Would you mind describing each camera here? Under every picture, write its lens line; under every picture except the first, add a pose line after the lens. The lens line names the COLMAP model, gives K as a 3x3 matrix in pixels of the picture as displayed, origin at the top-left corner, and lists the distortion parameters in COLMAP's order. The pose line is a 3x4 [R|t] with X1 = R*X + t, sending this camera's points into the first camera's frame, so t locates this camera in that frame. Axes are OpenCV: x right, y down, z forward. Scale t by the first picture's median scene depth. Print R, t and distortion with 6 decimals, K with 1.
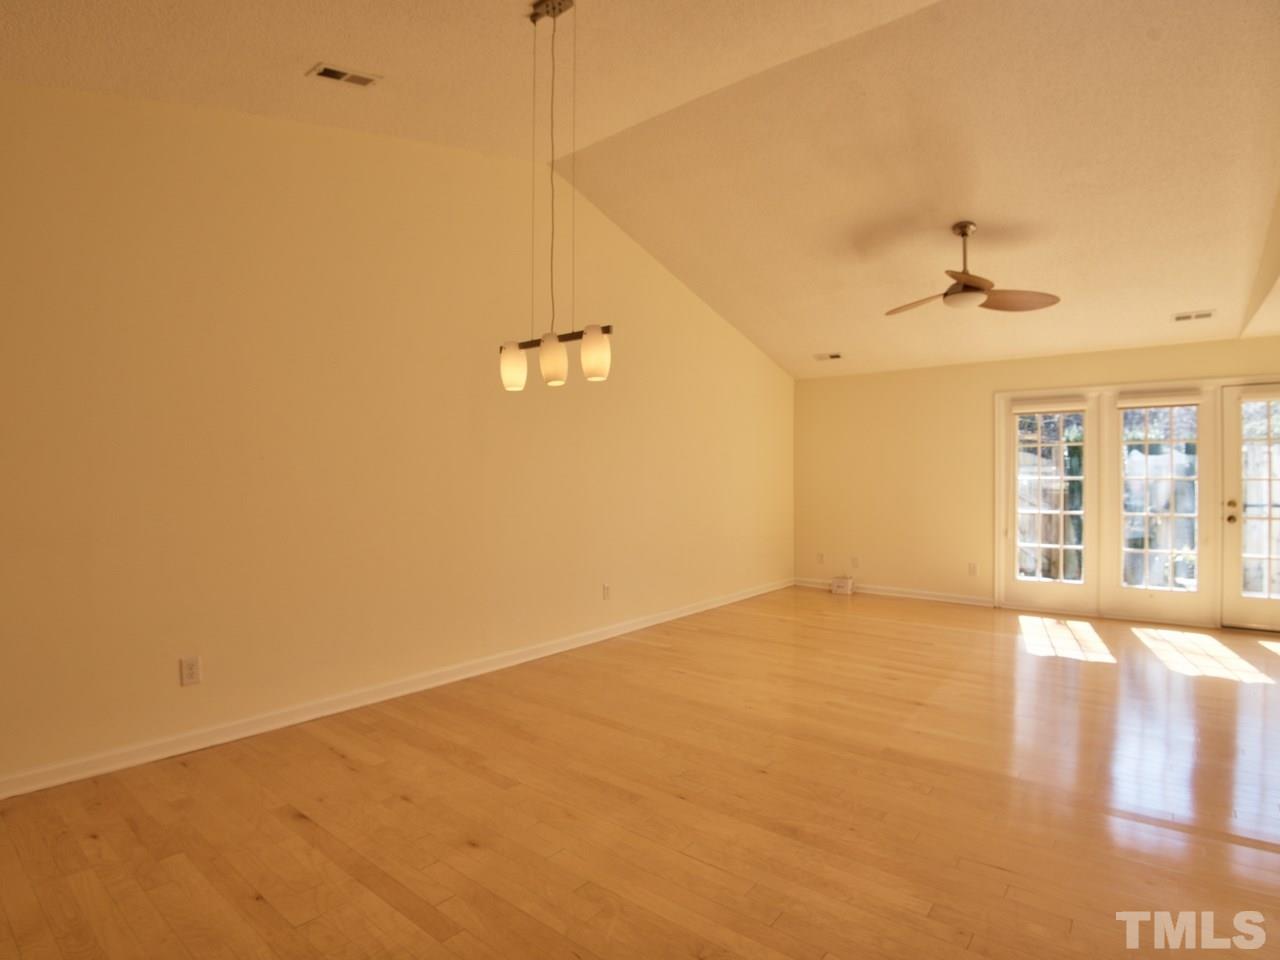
lens RADIAL K [[659.0, 0, 642.3], [0, 659.0, 488.8], [0, 0, 1]] dist [-0.002340, -0.035574]
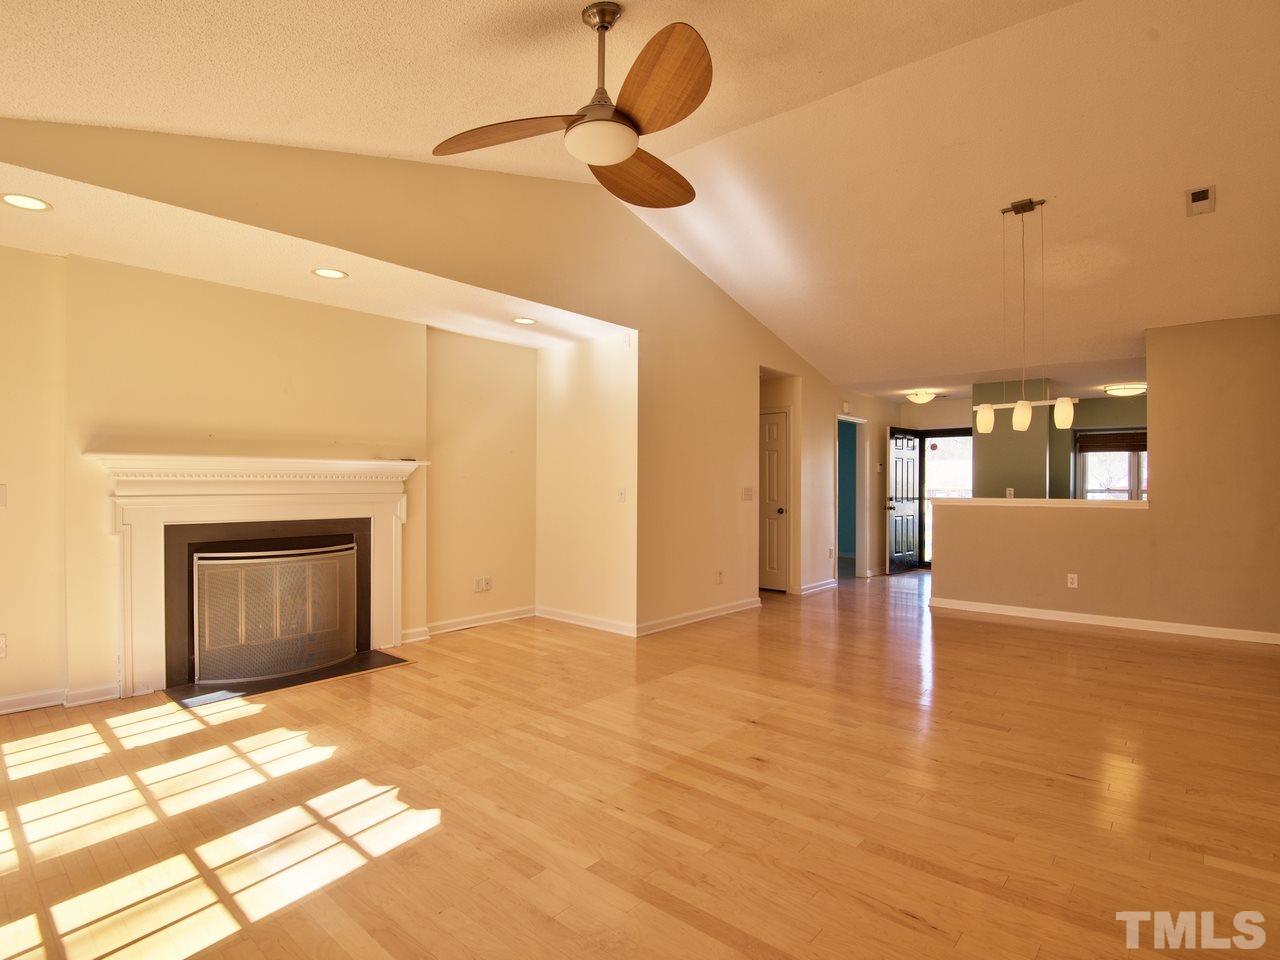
lens RADIAL K [[663.5, 0, 636.7], [0, 663.5, 484.7], [0, 0, 1]] dist [-0.007536, -0.025240]
pose [[-0.998764, -0.009456, 0.048793, 0.351511], [-0.009044, 0.999922, 0.008670, -0.009020], [-0.048871, 0.008218, -0.998771, 1.258196]]
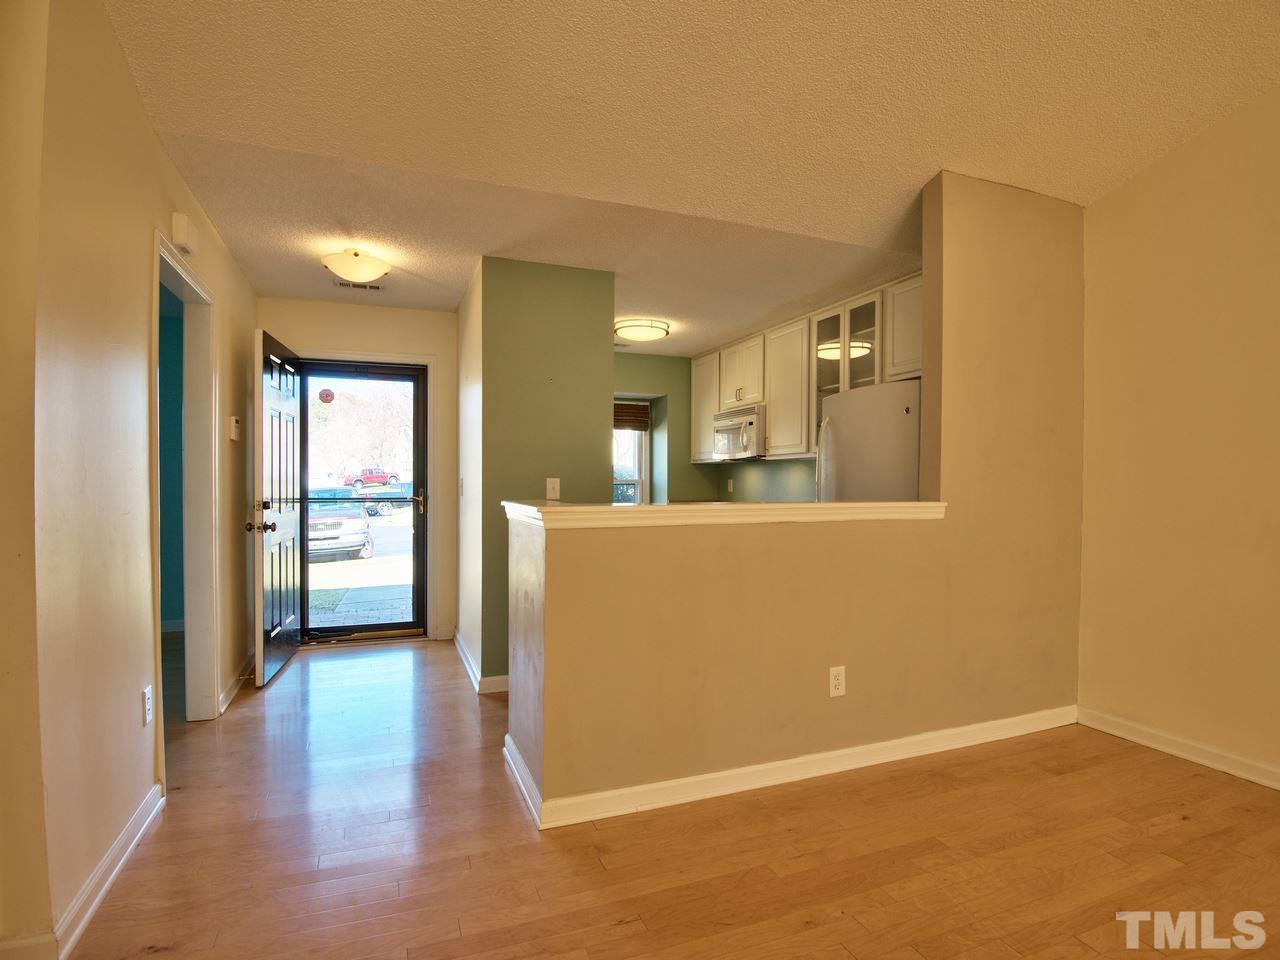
lens RADIAL K [[663.5, 0, 636.7], [0, 663.5, 484.7], [0, 0, 1]] dist [-0.007536, -0.025240]
pose [[-0.505453, 0.000301, -0.862854, 0.201177], [-0.016417, 0.999816, 0.009965, 0.000301], [0.862698, 0.019202, -0.505355, 0.289749]]
